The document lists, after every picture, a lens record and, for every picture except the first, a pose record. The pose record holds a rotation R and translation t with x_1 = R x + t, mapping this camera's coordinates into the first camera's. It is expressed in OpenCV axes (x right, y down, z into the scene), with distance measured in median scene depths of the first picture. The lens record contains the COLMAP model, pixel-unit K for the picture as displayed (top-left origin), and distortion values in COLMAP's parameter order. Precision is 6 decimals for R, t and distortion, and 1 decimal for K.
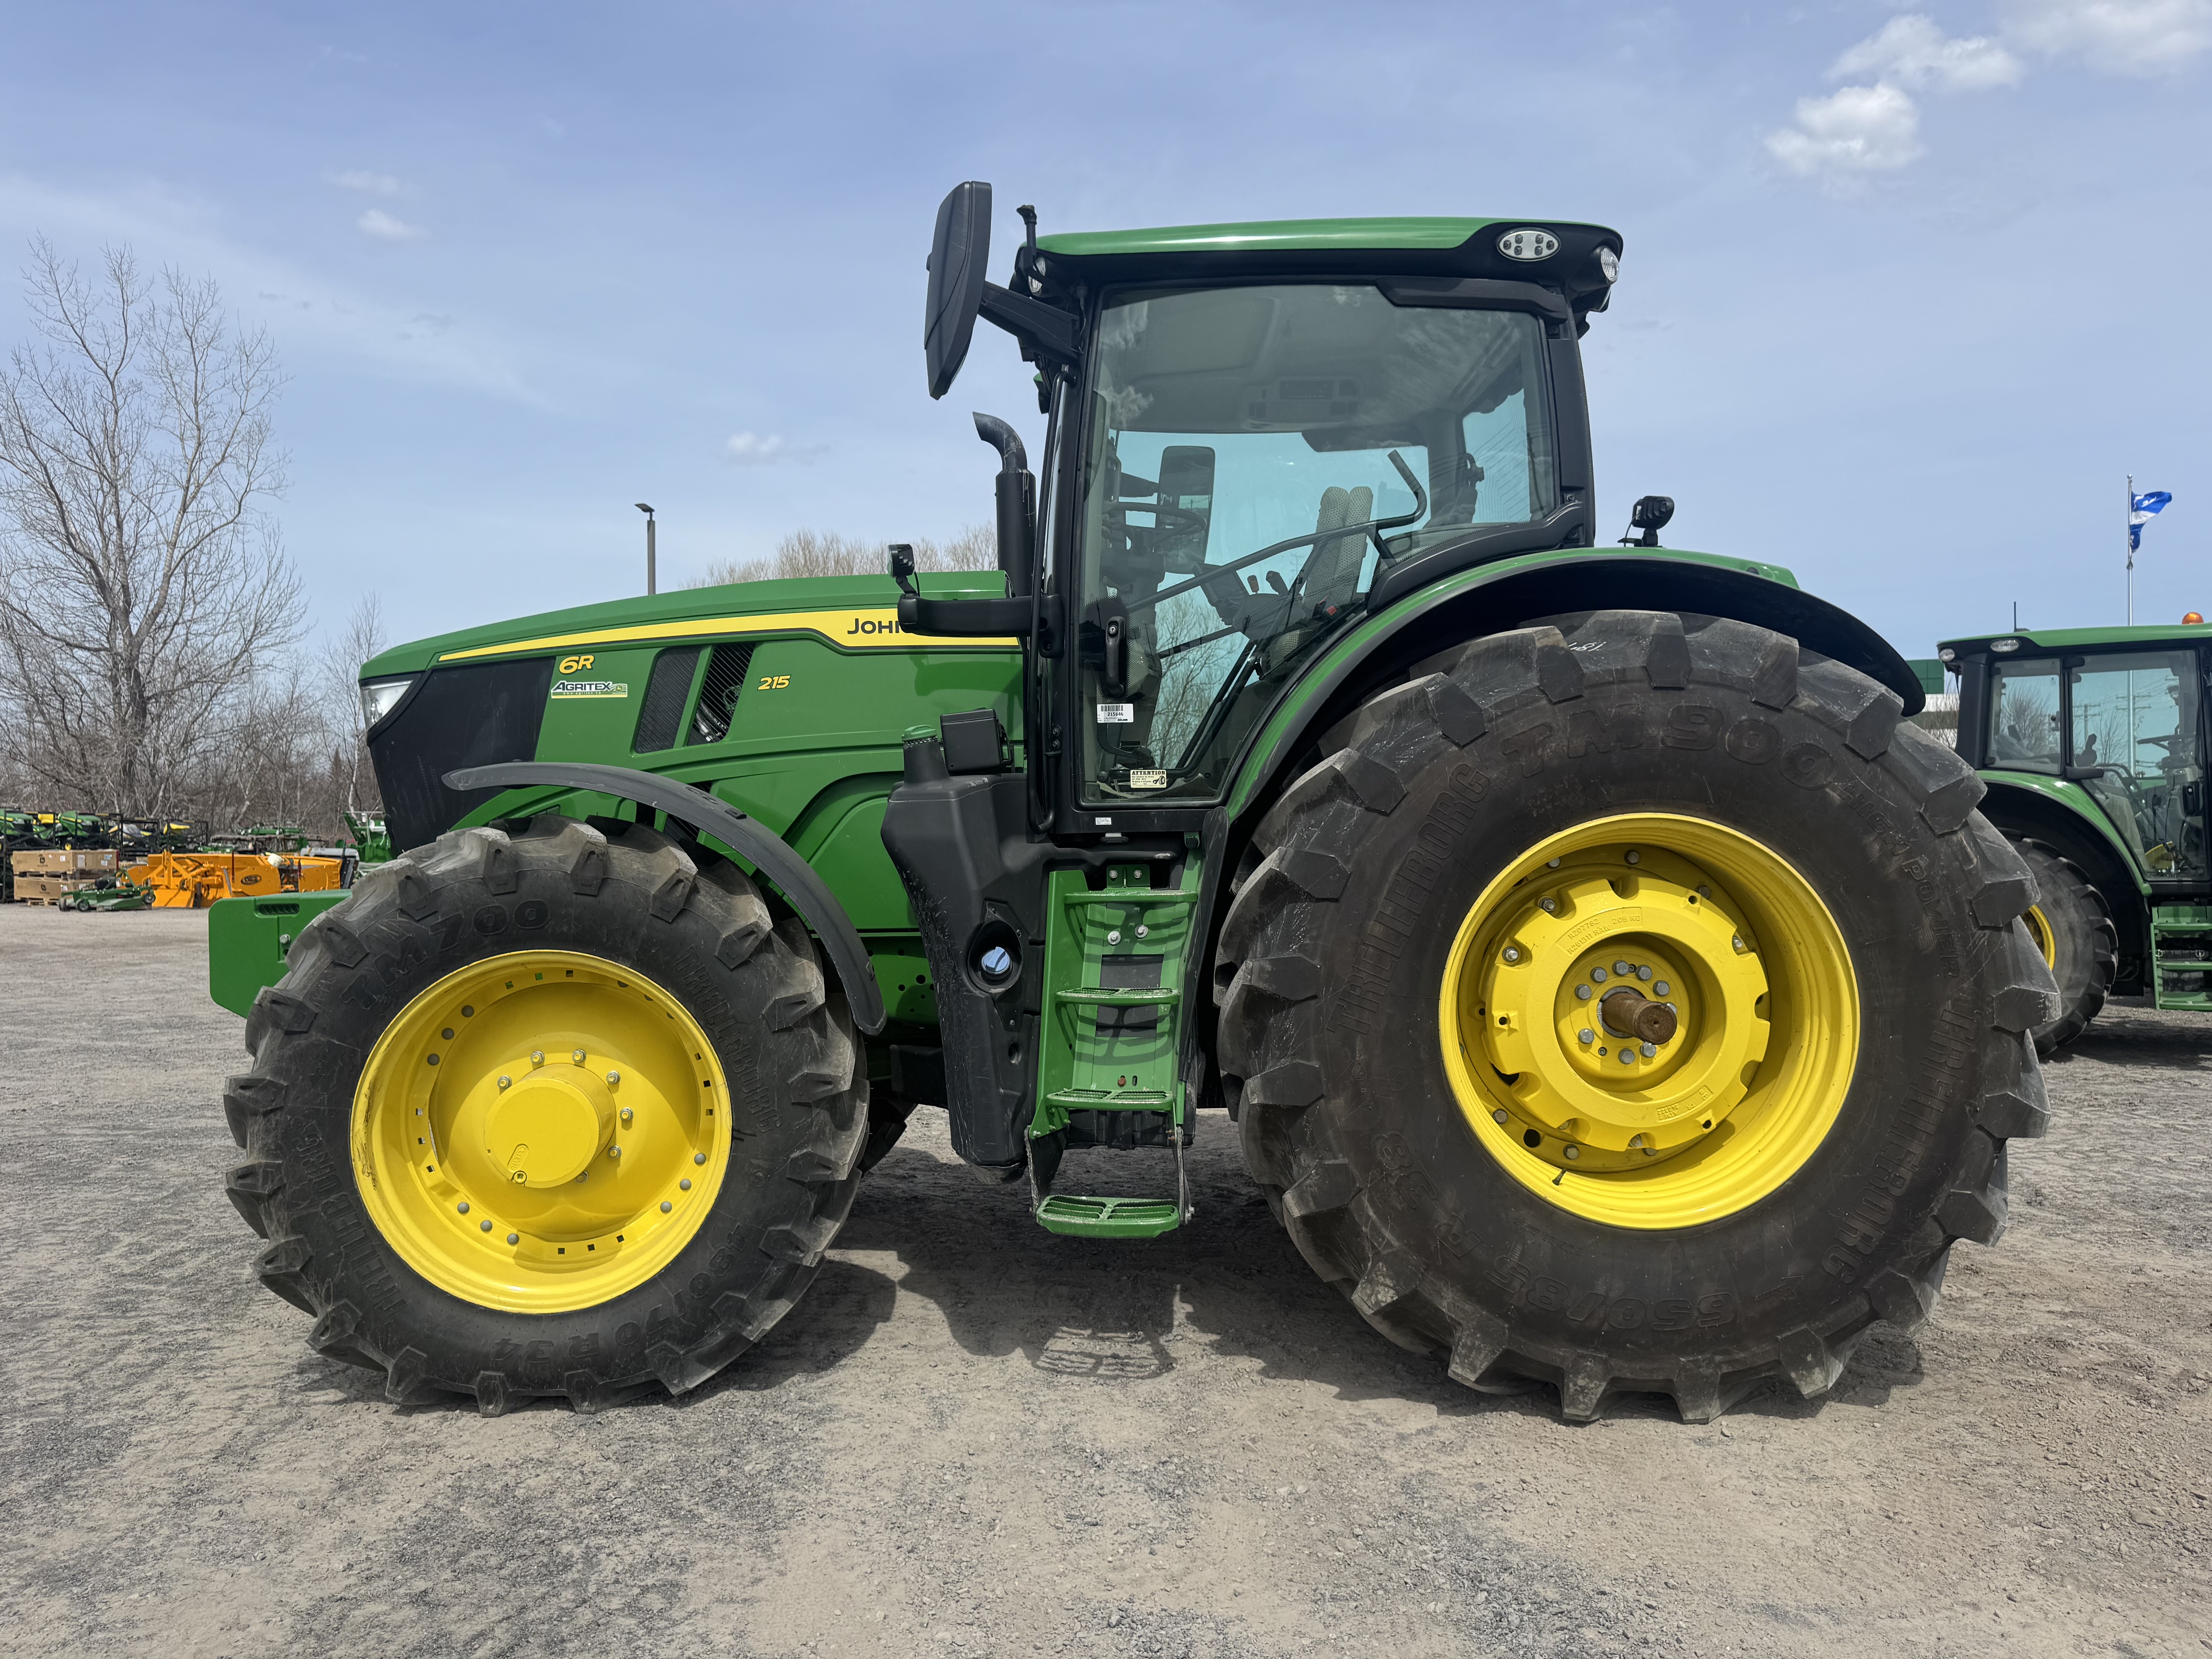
lens RADIAL K [[1603.4, 0, 1106.0], [0, 1603.4, 829.5], [0, 0, 1]] dist [0.060883, -0.079644]
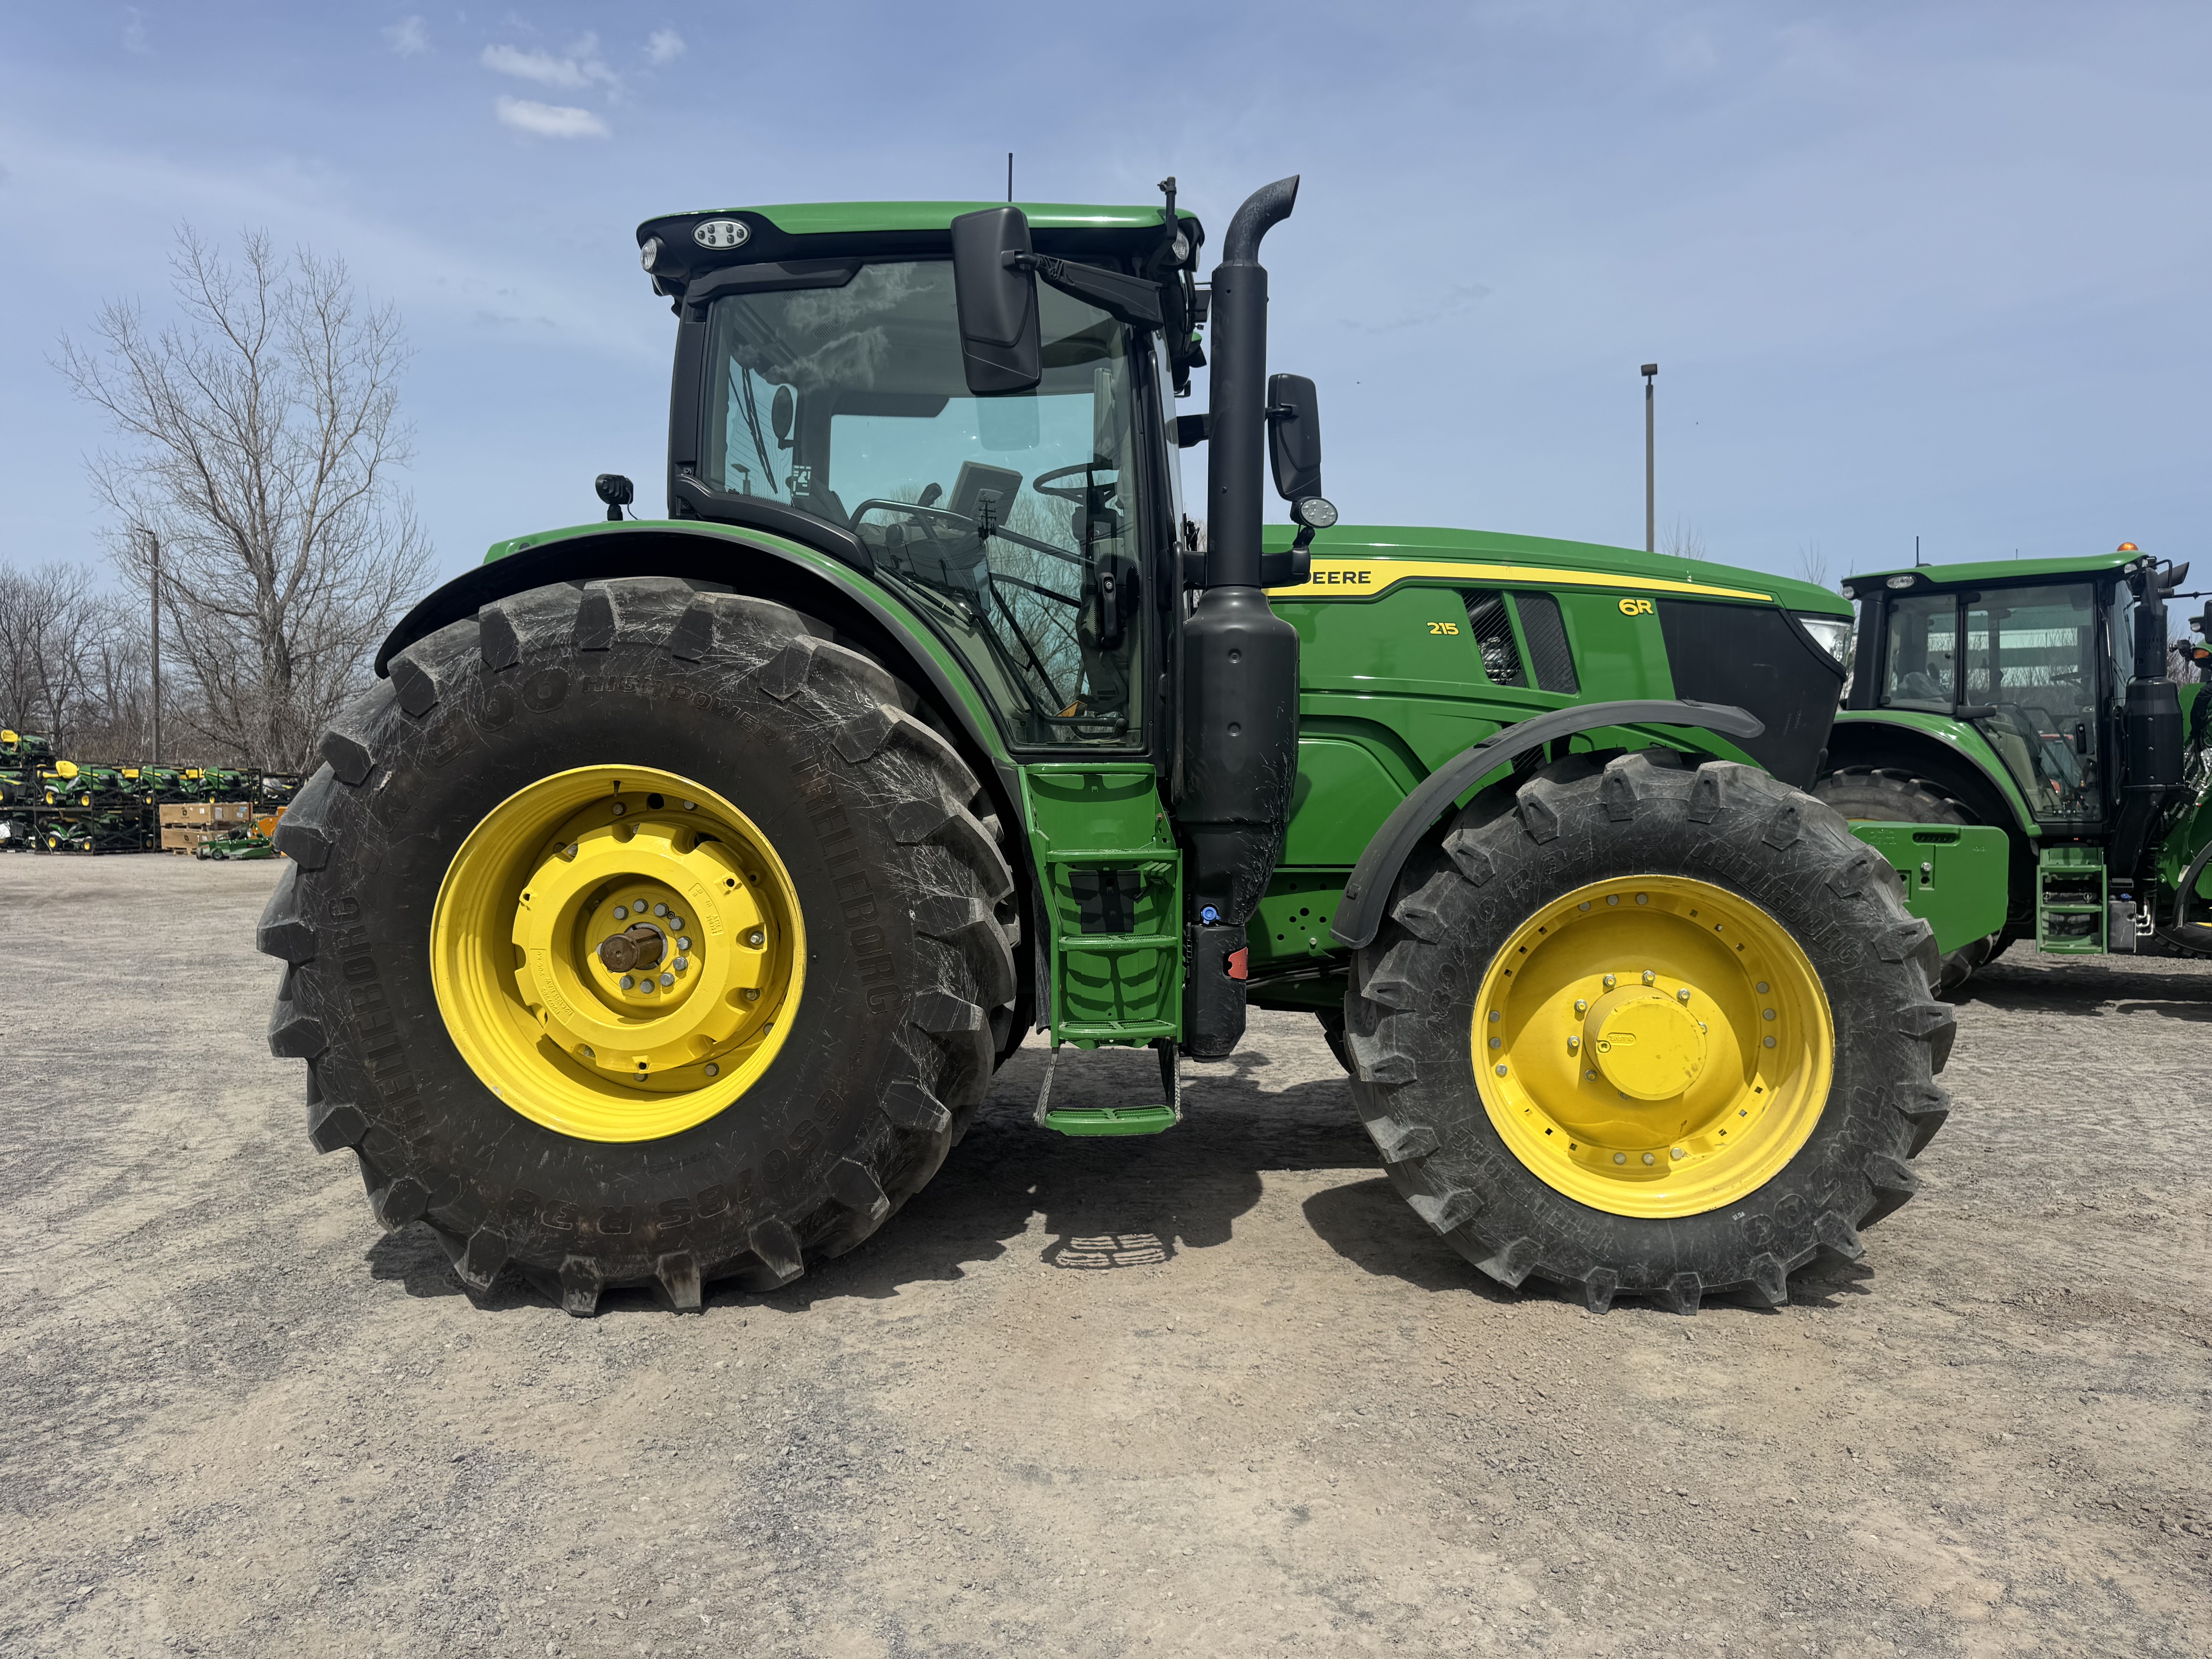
lens RADIAL K [[1589.9, 0, 1087.4], [0, 1589.9, 837.0], [0, 0, 1]] dist [0.057109, -0.088476]
pose [[0.995658, -0.004427, -0.092981, 0.152164], [0.007941, 0.999267, 0.037459, 0.000013], [0.092747, -0.038035, 0.994963, -0.012464]]
